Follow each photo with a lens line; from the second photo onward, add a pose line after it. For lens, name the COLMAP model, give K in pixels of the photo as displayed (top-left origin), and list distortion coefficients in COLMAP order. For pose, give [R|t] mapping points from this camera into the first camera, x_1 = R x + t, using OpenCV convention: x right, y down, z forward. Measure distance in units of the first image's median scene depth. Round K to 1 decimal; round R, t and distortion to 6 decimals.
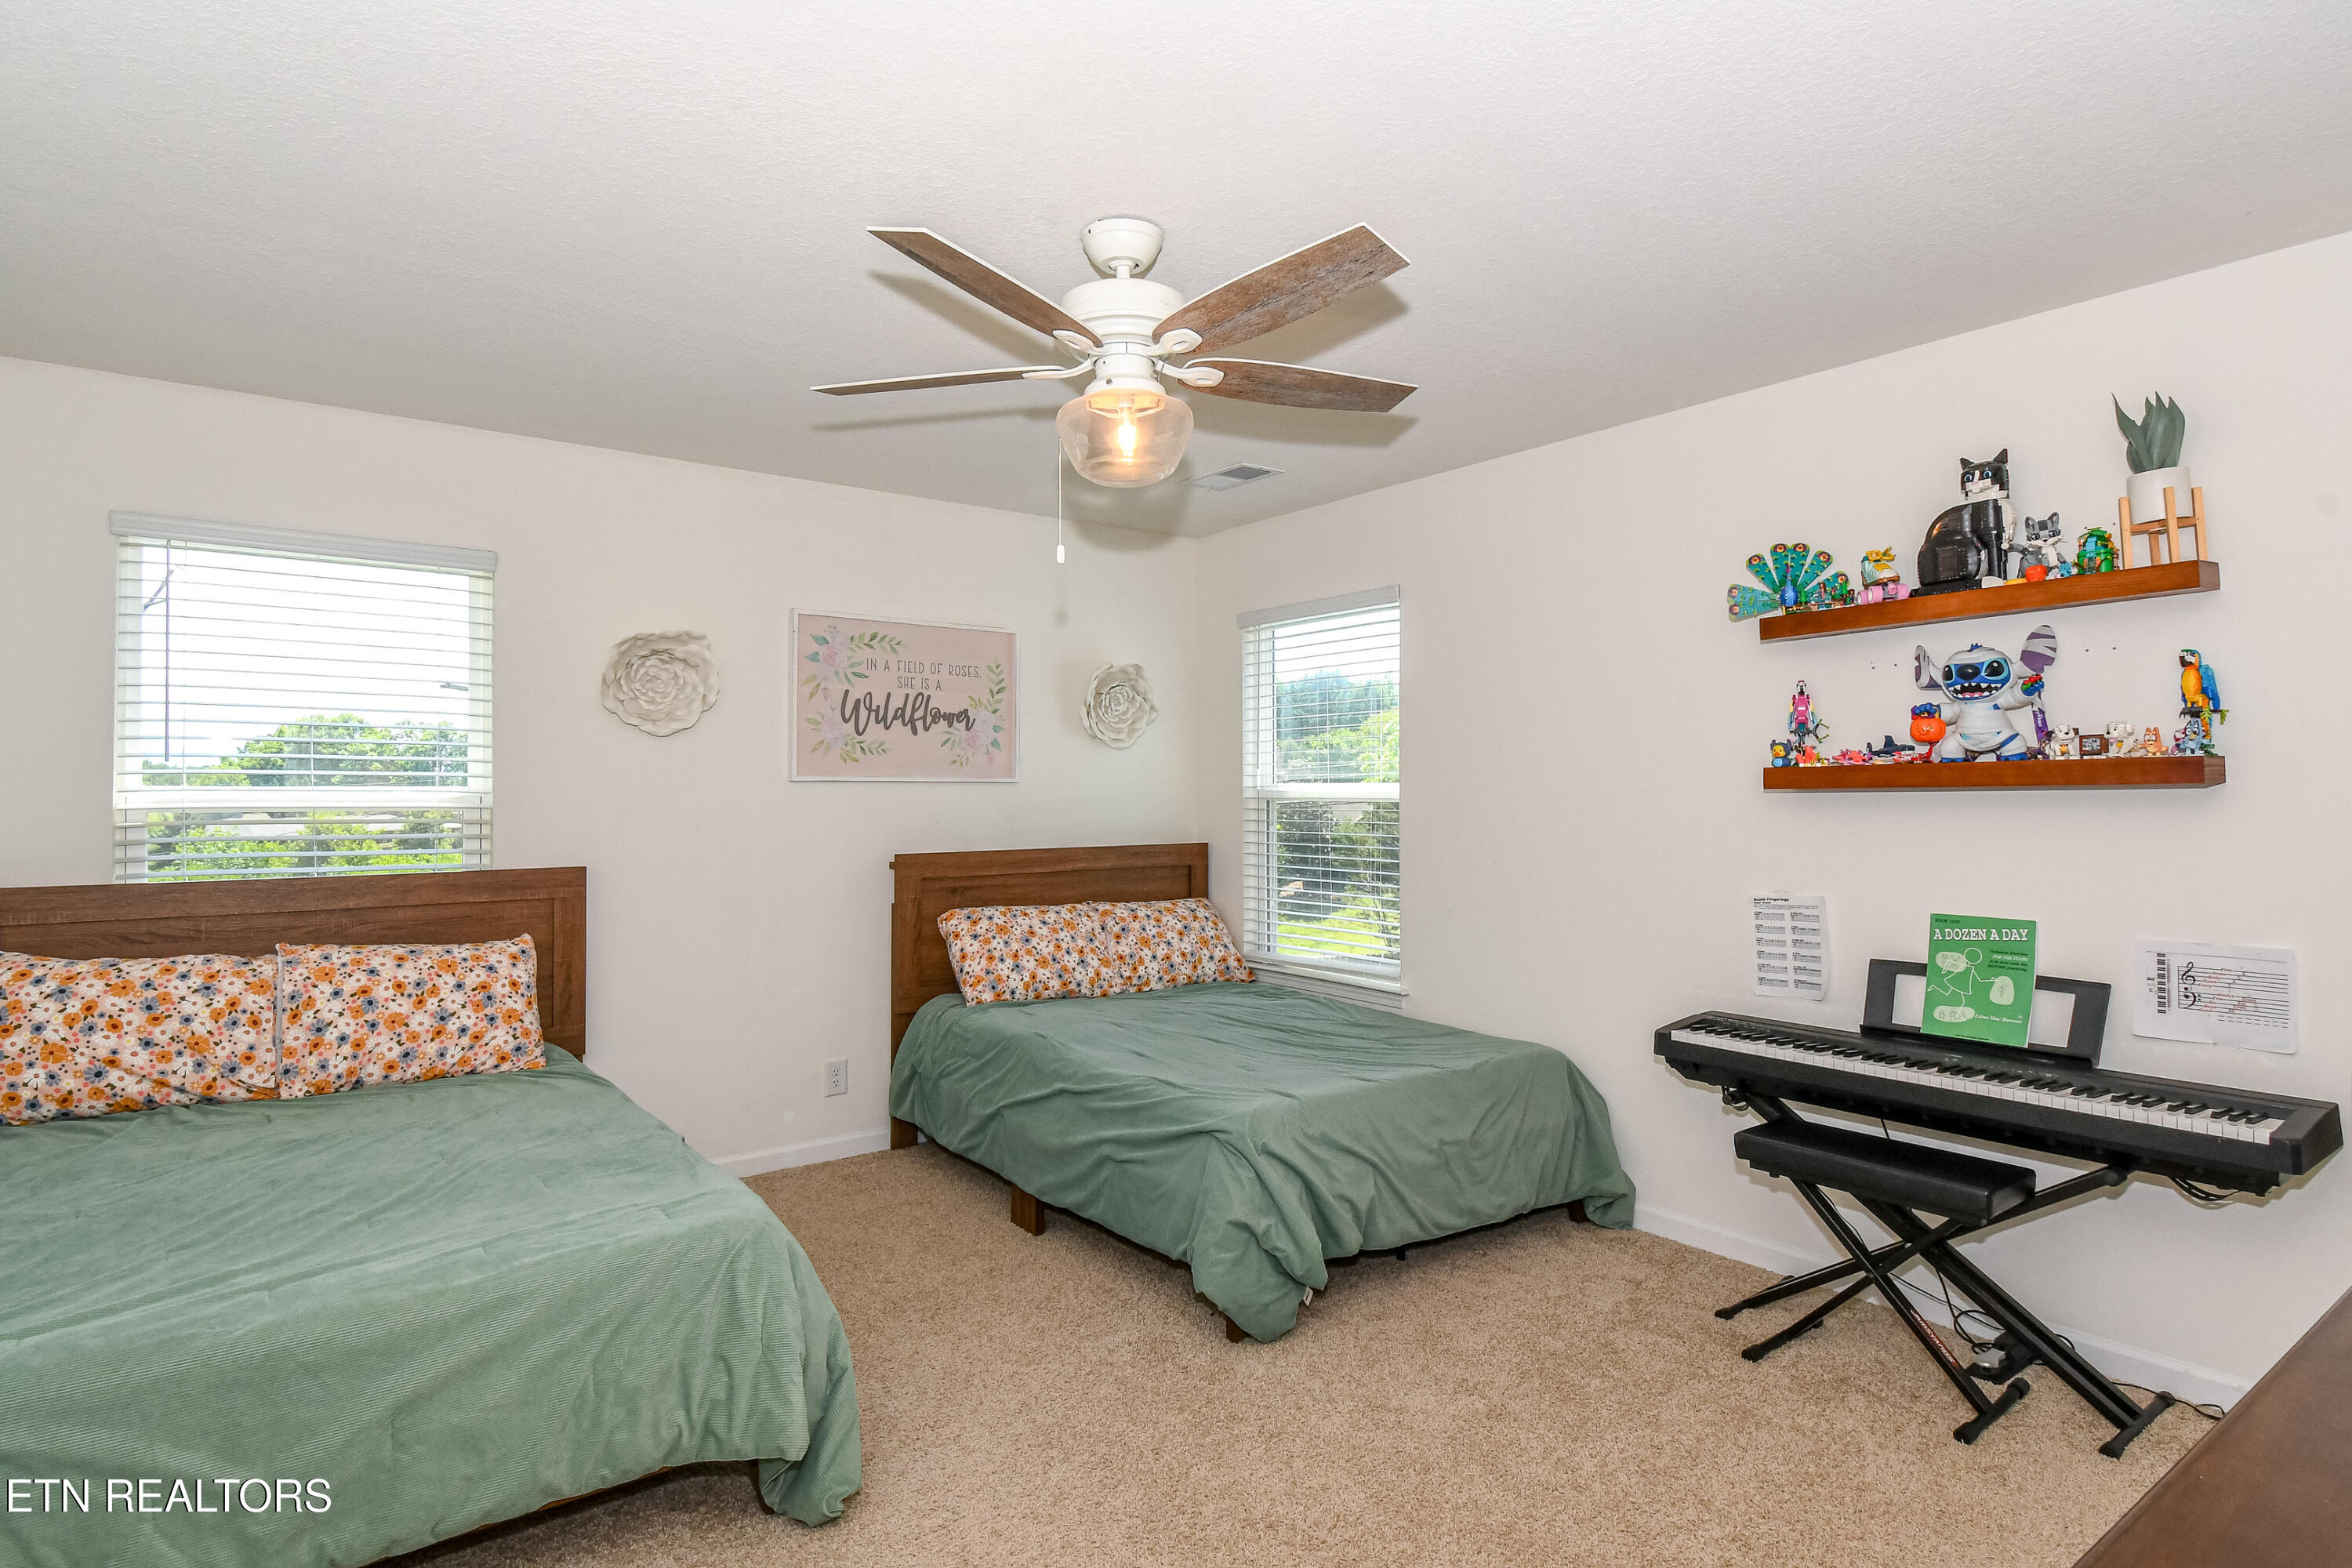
lens RADIAL K [[1234.0, 0, 1176.0], [0, 1234.0, 784.0], [0, 0, 1]] dist [-0.000178, -0.000161]
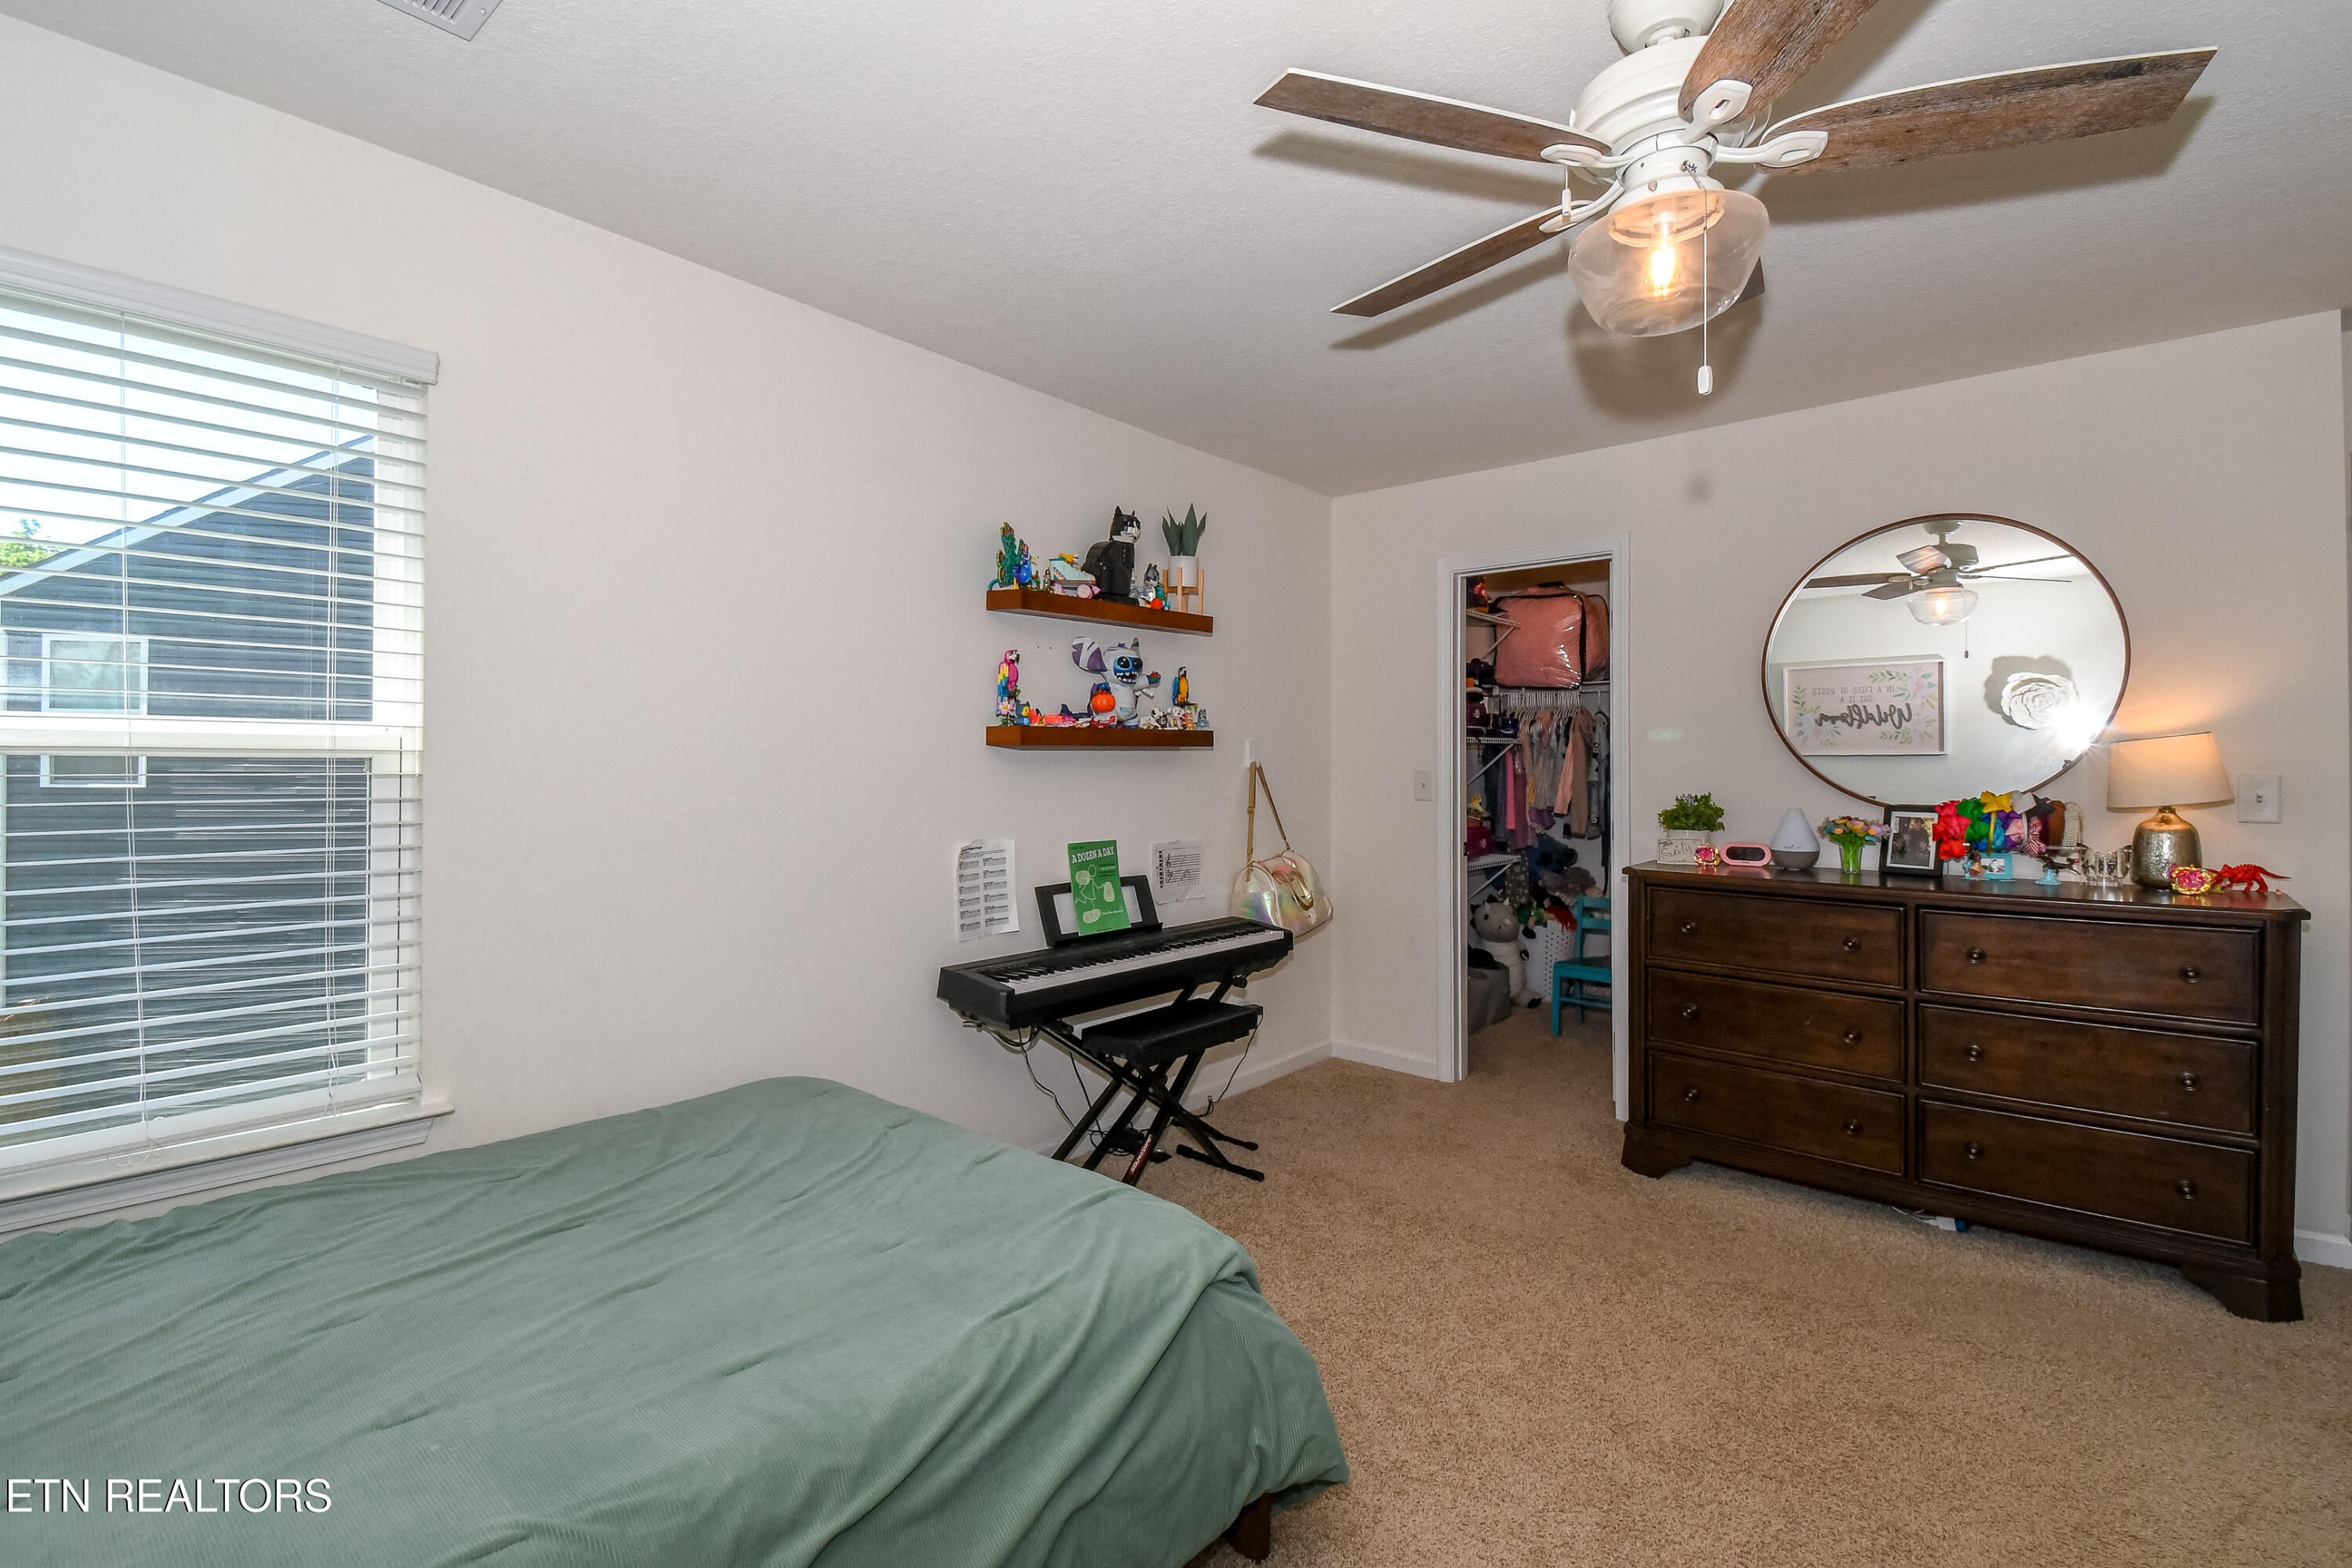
lens RADIAL K [[1051.8, 0, 1176.0], [0, 1051.8, 784.0], [0, 0, 1]] dist [0.000841, -0.000116]
pose [[-0.224586, -0.014470, 0.974347, -0.508580], [-0.006688, 0.999889, 0.013308, 0.027498], [-0.974431, -0.003528, -0.224658, 1.182698]]
